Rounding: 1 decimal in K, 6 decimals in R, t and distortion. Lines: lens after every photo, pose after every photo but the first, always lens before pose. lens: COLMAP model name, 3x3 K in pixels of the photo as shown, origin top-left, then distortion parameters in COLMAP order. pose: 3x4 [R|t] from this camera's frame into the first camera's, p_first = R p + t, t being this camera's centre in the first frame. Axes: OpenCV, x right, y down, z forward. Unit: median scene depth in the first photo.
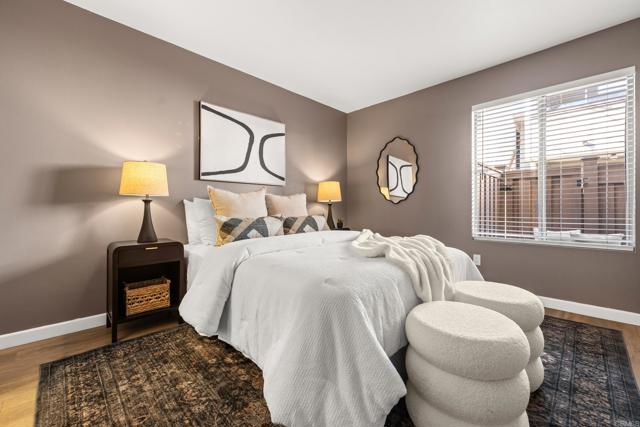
lens RADIAL K [[263.1, 0, 320.7], [0, 263.1, 204.1], [0, 0, 1]] dist [-0.000889, -0.000358]
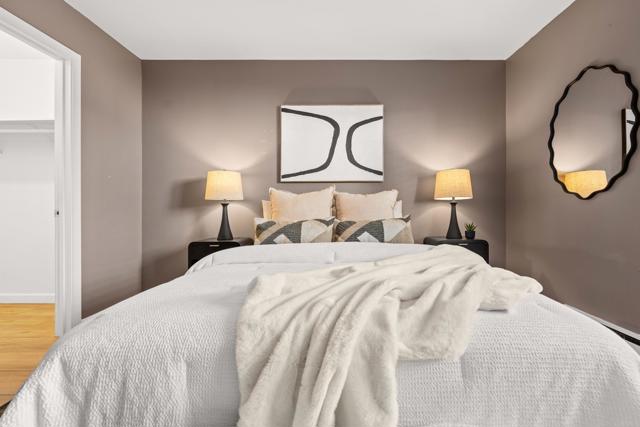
lens RADIAL K [[260.4, 0, 316.9], [0, 260.4, 212.1], [0, 0, 1]] dist [0.000897, -0.000014]
pose [[0.723257, 0.001484, -0.690577, 0.308663], [0.019321, 0.999563, 0.022384, 0.003459], [0.690308, -0.029532, 0.722912, 0.317630]]
